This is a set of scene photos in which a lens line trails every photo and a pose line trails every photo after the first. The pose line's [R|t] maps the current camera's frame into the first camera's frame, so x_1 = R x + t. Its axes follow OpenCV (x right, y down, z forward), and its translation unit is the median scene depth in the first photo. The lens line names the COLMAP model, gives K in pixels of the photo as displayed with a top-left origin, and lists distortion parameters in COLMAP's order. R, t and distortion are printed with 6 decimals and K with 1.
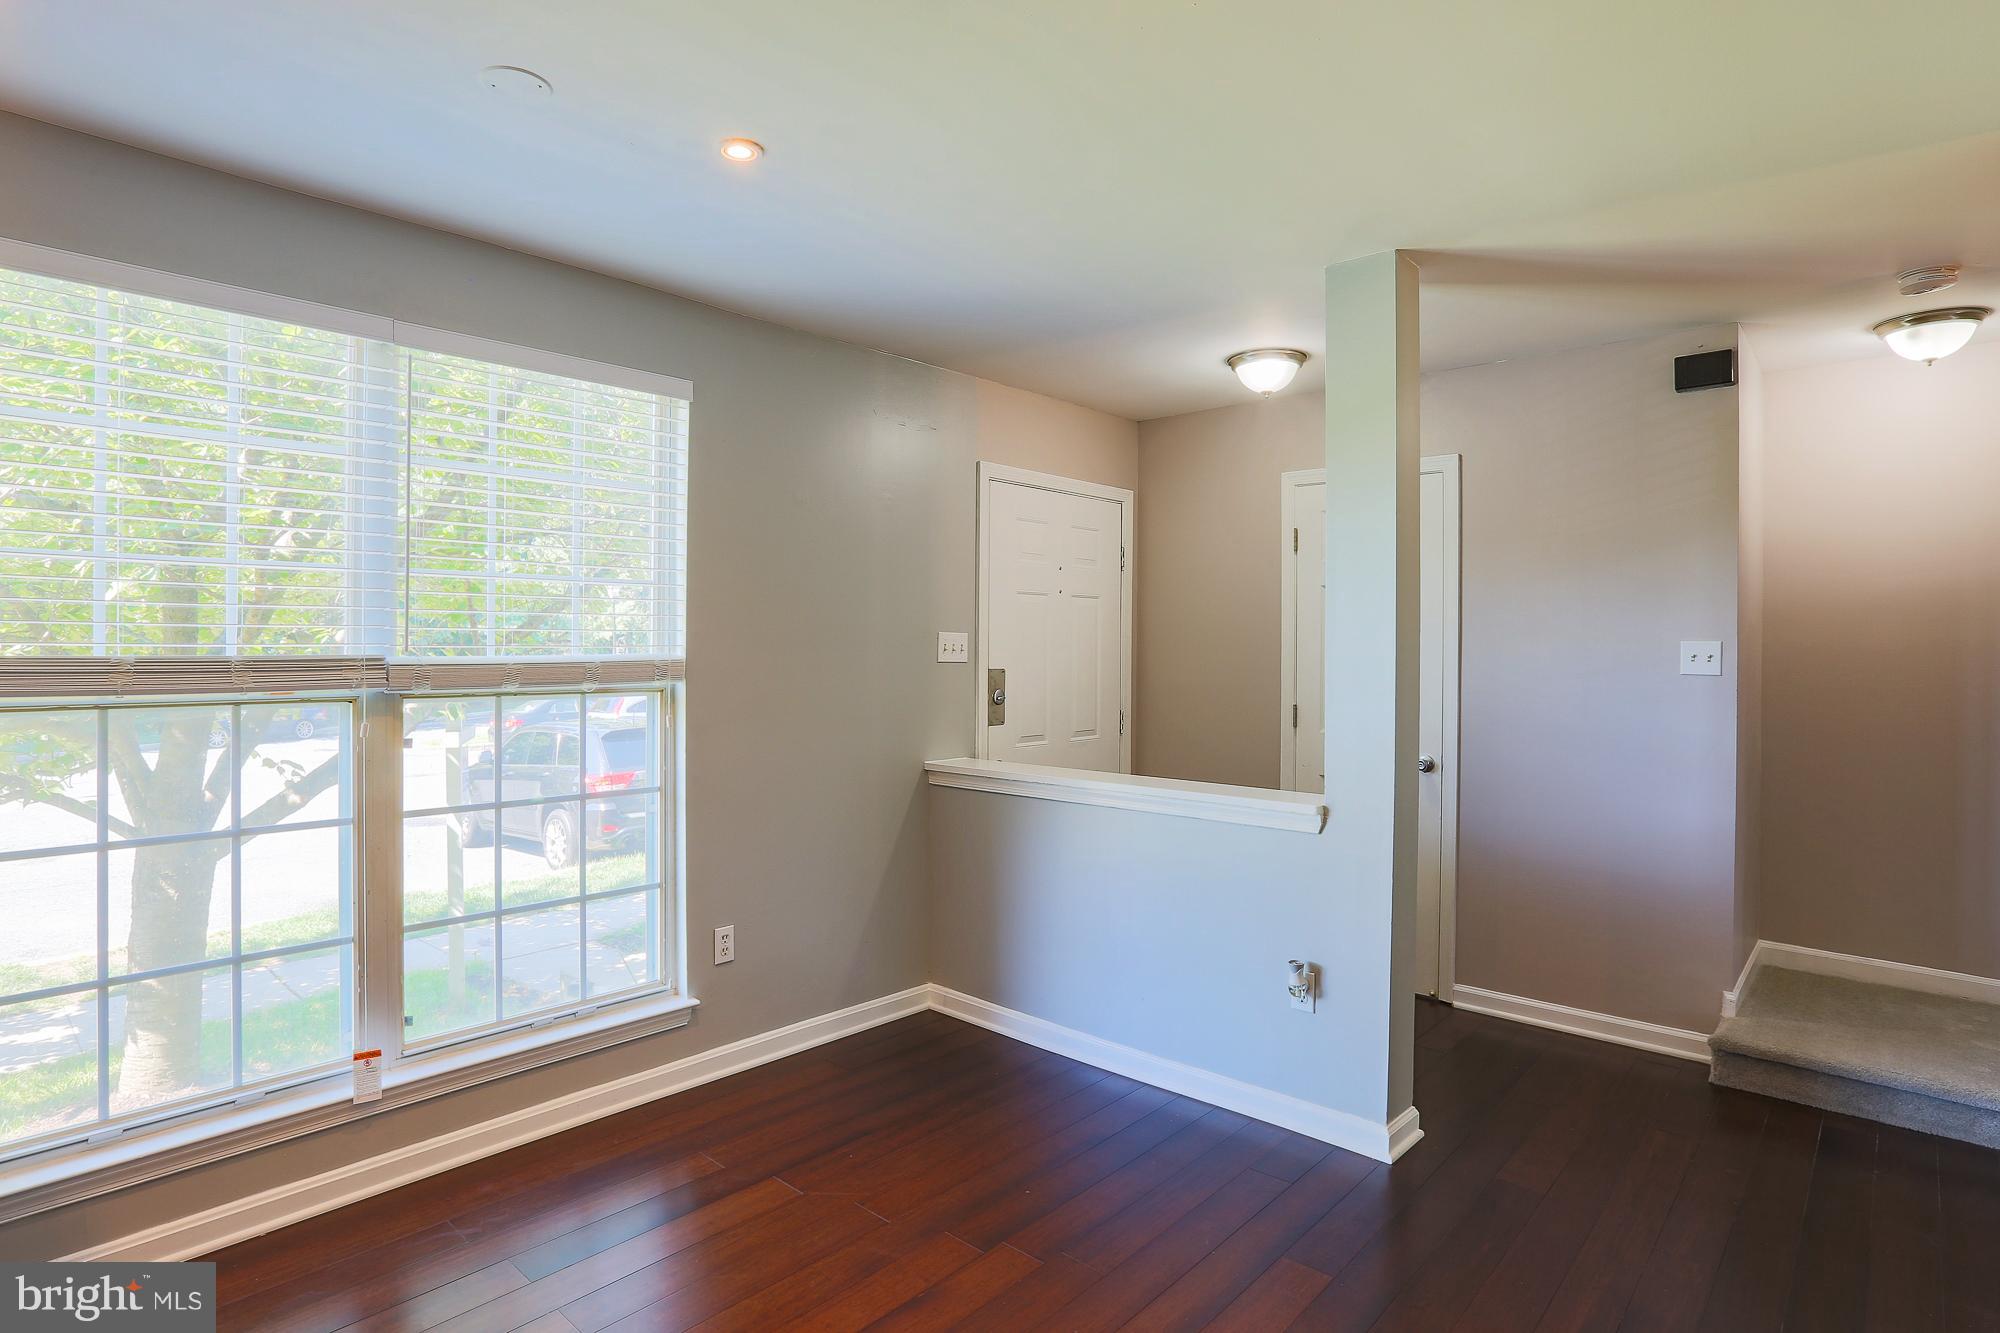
lens RADIAL K [[1081.9, 0, 897.8], [0, 1081.9, 650.5], [0, 0, 1]] dist [0.000099, -0.040757]
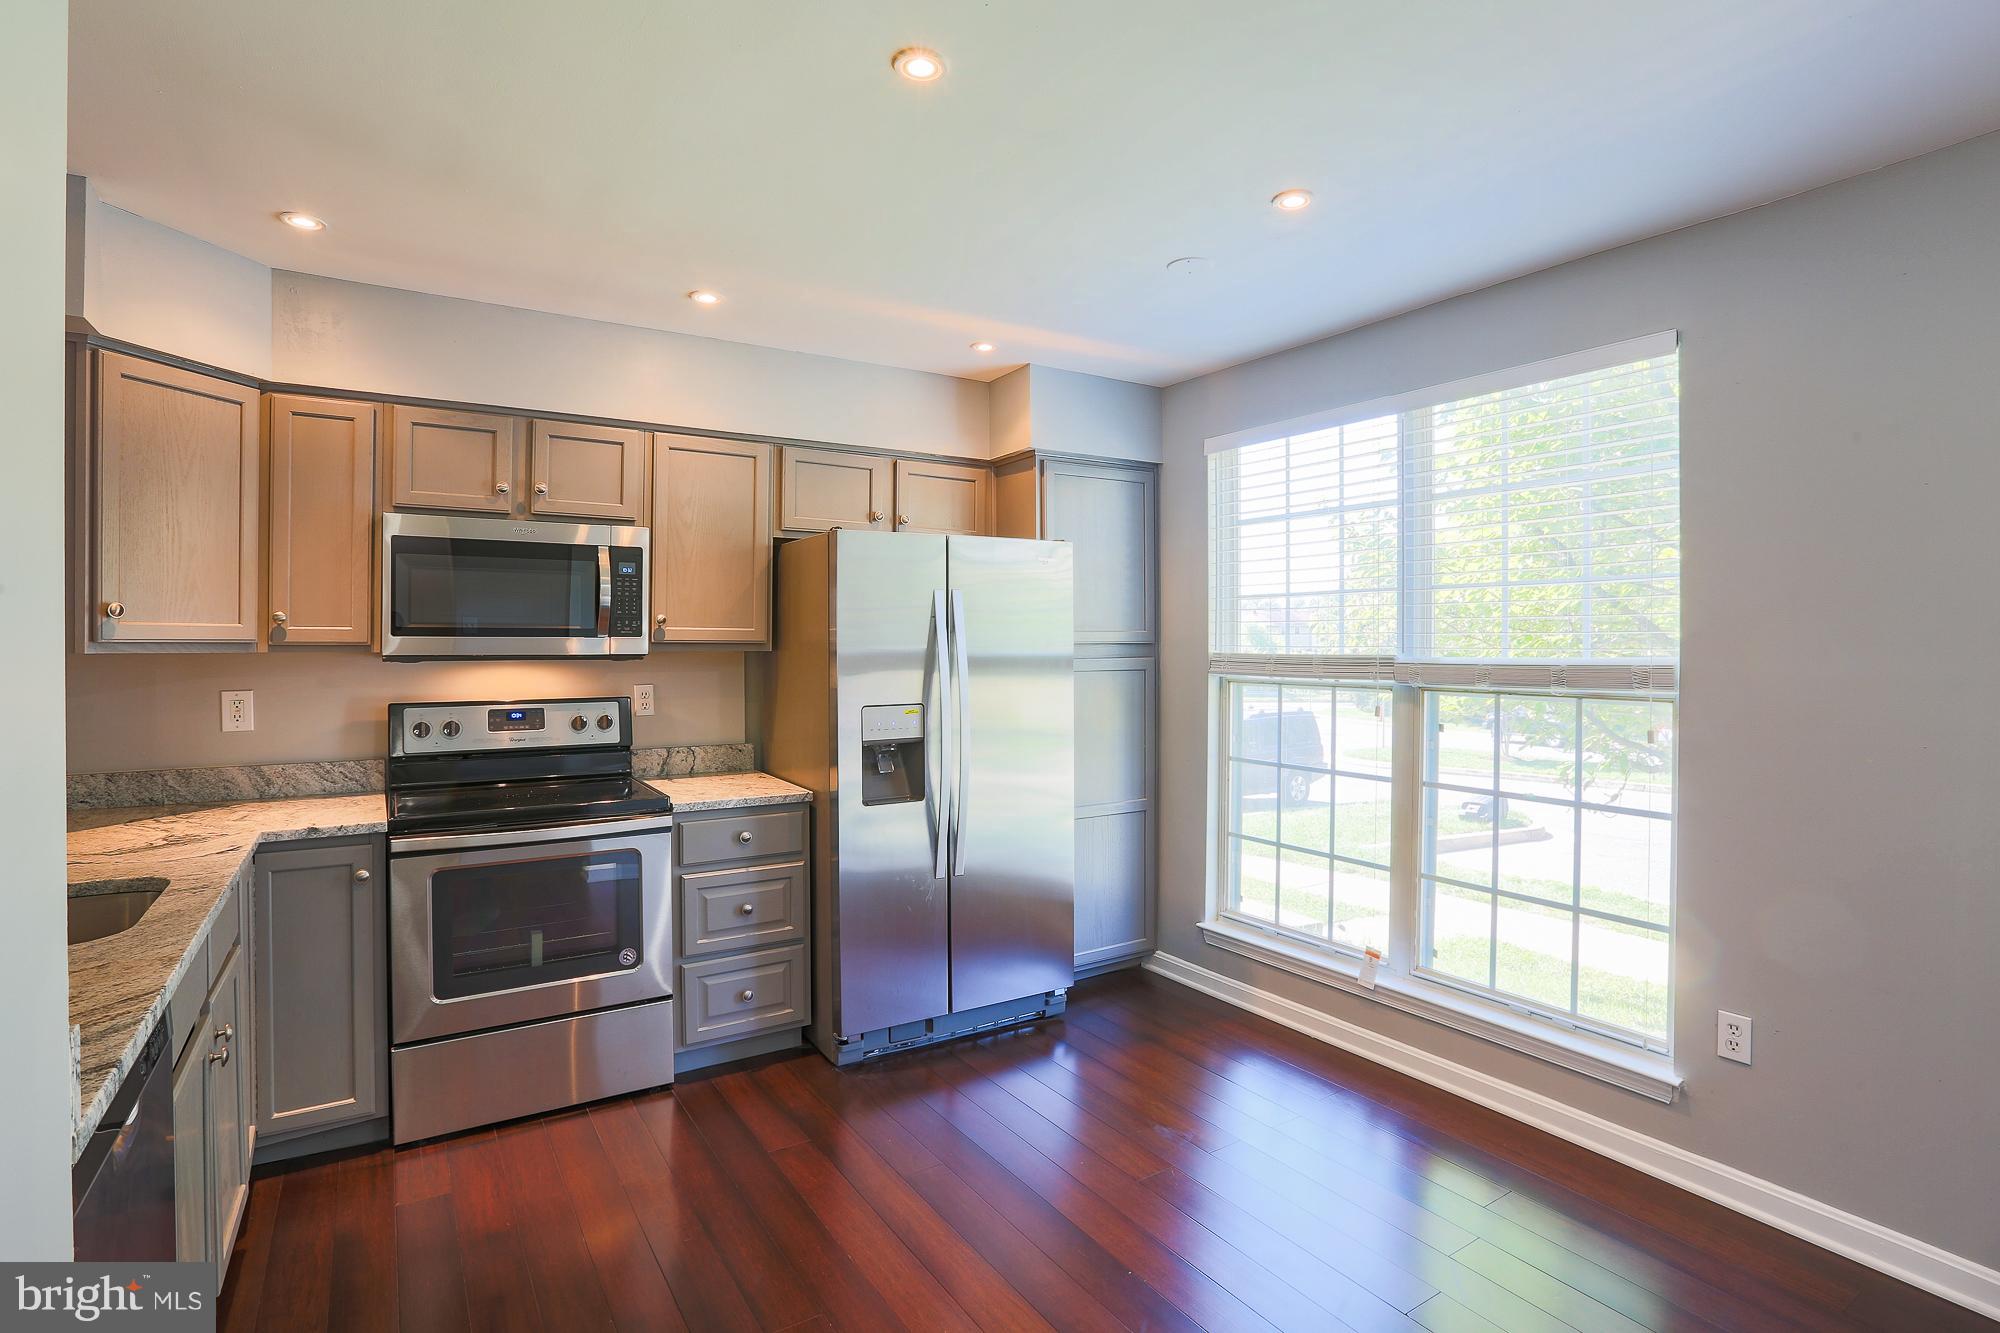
lens RADIAL K [[968.6, 0, 991.6], [0, 968.6, 647.3], [0, 0, 1]] dist [-0.058503, 0.028598]
pose [[-0.217464, -0.002185, -0.976066, 0.678866], [-0.009439, 0.999955, -0.000136, 0.000064], [0.976023, 0.009183, -0.217475, 0.700924]]
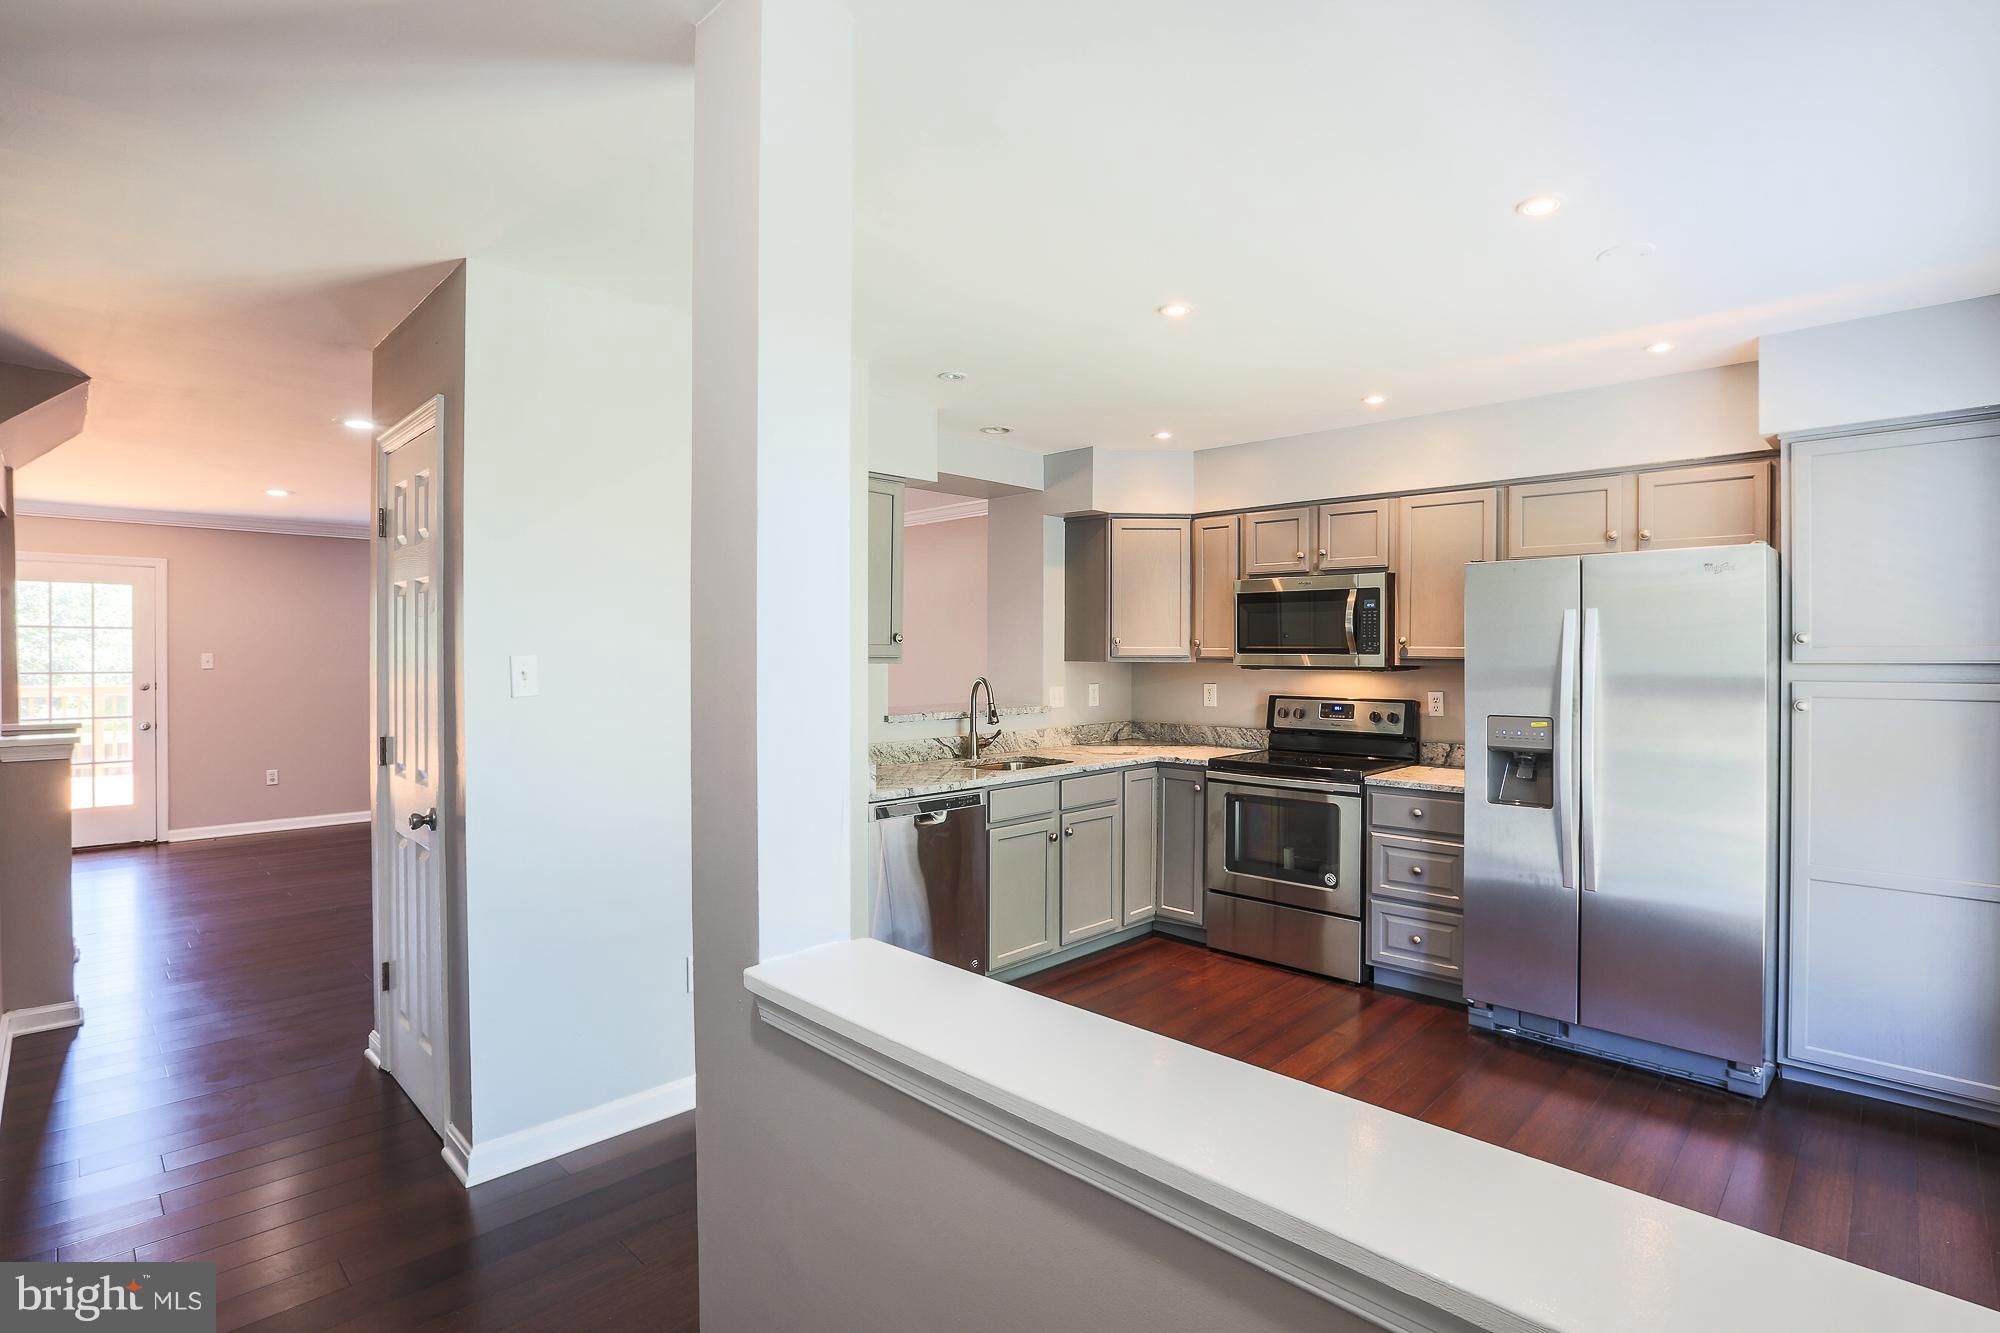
lens RADIAL K [[996.0, 0, 1010.6], [0, 996.0, 660.8], [0, 0, 1]] dist [-0.062173, 0.033184]
pose [[-0.999811, -0.007905, -0.017772, 0.309976], [-0.008226, 0.999803, 0.018075, -0.019465], [0.017625, 0.018218, -0.999679, 1.520641]]
